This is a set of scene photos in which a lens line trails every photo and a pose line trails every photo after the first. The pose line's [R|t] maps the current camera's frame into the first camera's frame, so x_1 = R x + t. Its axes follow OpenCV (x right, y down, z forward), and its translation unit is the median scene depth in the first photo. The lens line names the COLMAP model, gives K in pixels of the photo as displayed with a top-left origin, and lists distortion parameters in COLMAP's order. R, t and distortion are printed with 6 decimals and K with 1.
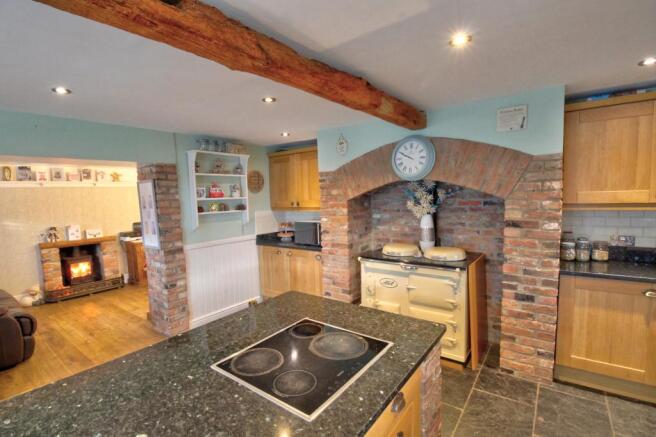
lens RADIAL K [[308.1, 0, 327.3], [0, 308.1, 220.0], [0, 0, 1]] dist [-0.011652, -0.004576]
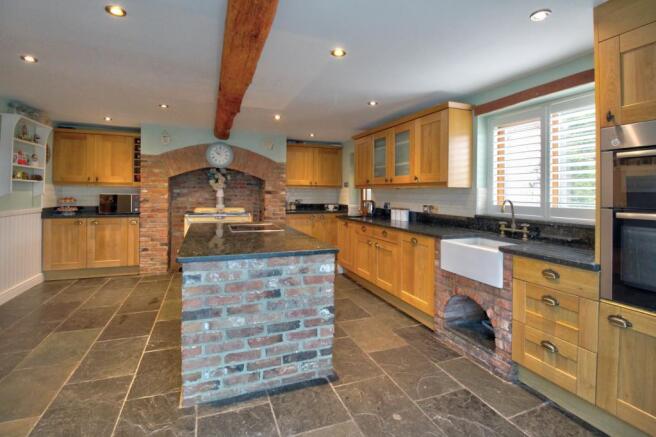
lens RADIAL K [[308.1, 0, 331.0], [0, 308.1, 193.1], [0, 0, 1]] dist [-0.011652, -0.004576]
pose [[0.501565, 0.035533, 0.864390, -0.773737], [0.043473, 0.996859, -0.066204, 0.133832], [-0.864027, 0.070783, 0.498445, -0.337347]]
